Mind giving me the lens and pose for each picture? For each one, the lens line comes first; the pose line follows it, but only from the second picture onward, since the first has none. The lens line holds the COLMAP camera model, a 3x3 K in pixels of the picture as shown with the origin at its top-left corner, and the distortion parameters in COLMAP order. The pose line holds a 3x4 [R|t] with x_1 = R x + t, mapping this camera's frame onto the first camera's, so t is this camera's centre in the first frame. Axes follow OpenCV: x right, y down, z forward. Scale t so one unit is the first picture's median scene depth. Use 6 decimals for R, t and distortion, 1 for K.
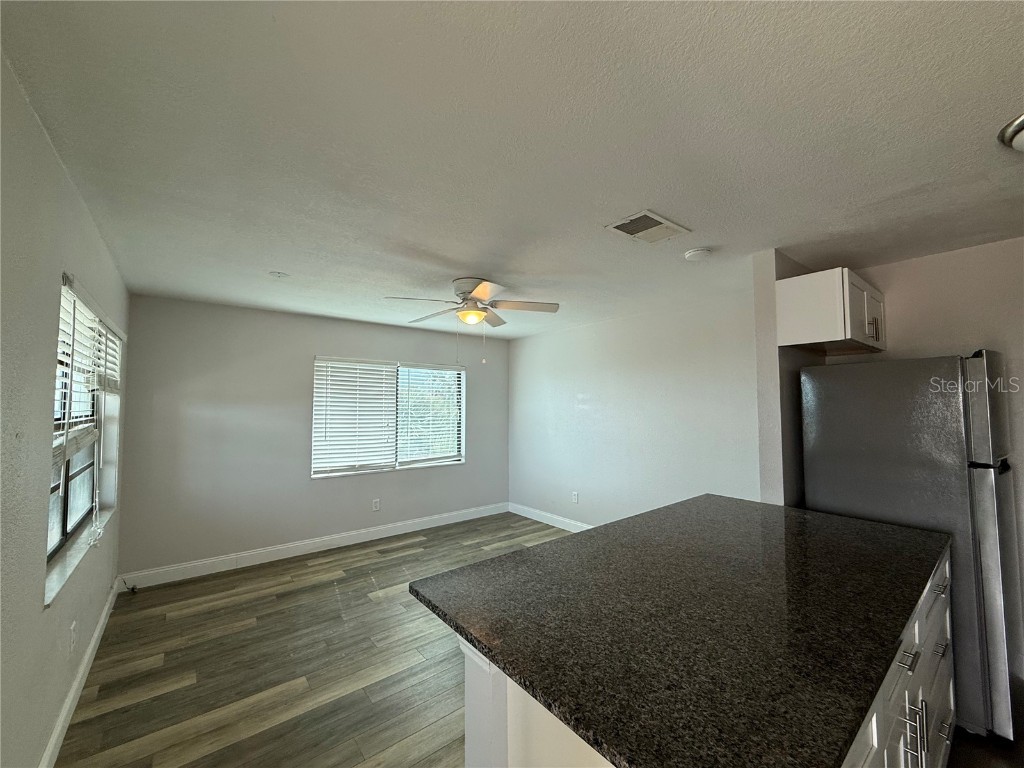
lens RADIAL K [[406.4, 0, 509.6], [0, 406.4, 384.7], [0, 0, 1]] dist [-0.000842, -0.000211]
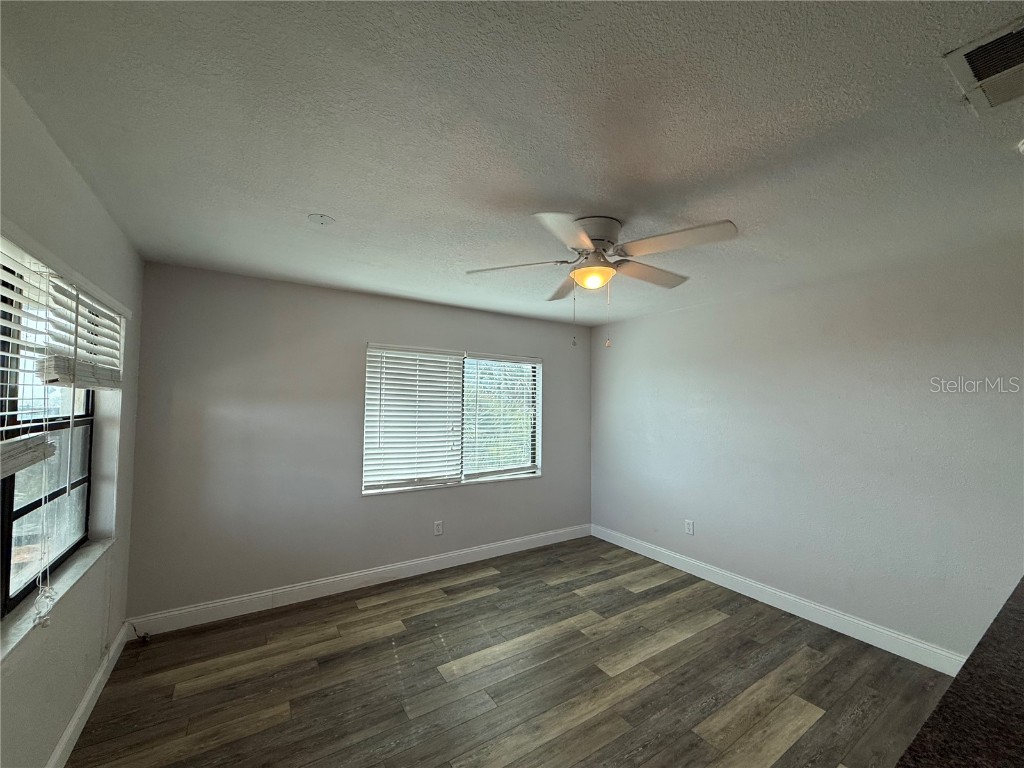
lens RADIAL K [[406.4, 0, 509.6], [0, 406.4, 384.7], [0, 0, 1]] dist [-0.000842, -0.000211]
pose [[0.995016, 0.006713, -0.099487, -0.118987], [-0.006351, 0.999972, 0.003953, 0.006833], [0.099511, -0.003301, 0.995031, 0.228687]]
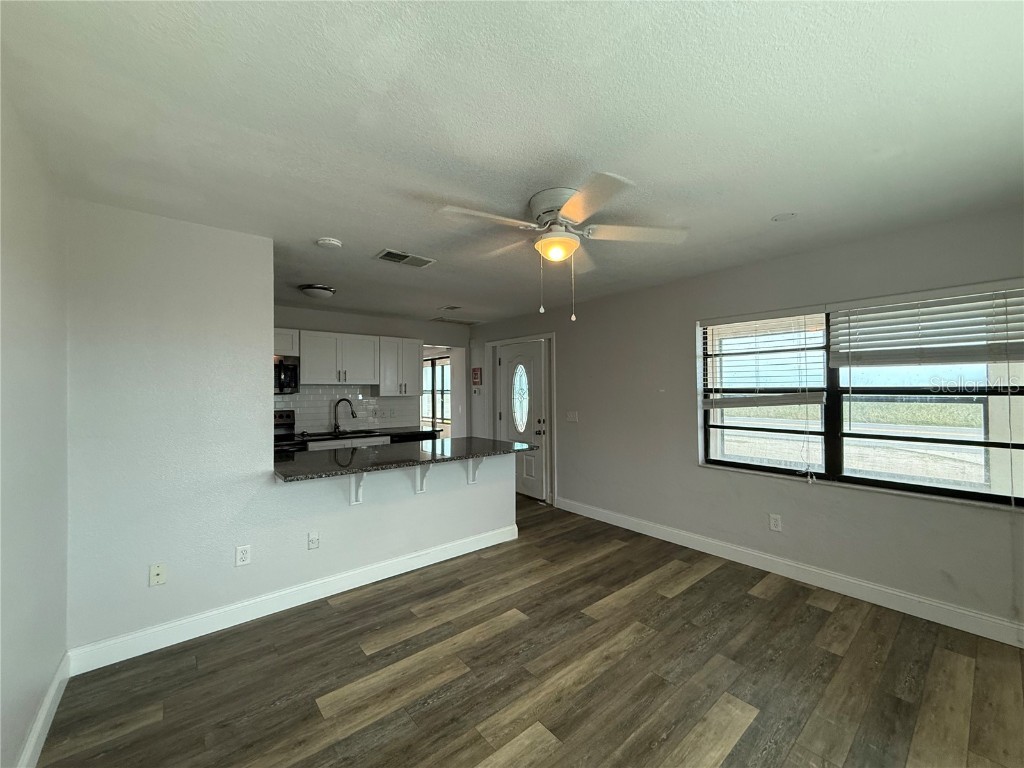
lens RADIAL K [[406.4, 0, 509.6], [0, 406.4, 384.7], [0, 0, 1]] dist [-0.000842, -0.000211]
pose [[-0.999755, 0.009751, -0.019868, 0.000969], [0.010872, 0.998308, -0.057119, 0.073520], [0.019277, -0.057321, -0.998170, 1.225553]]
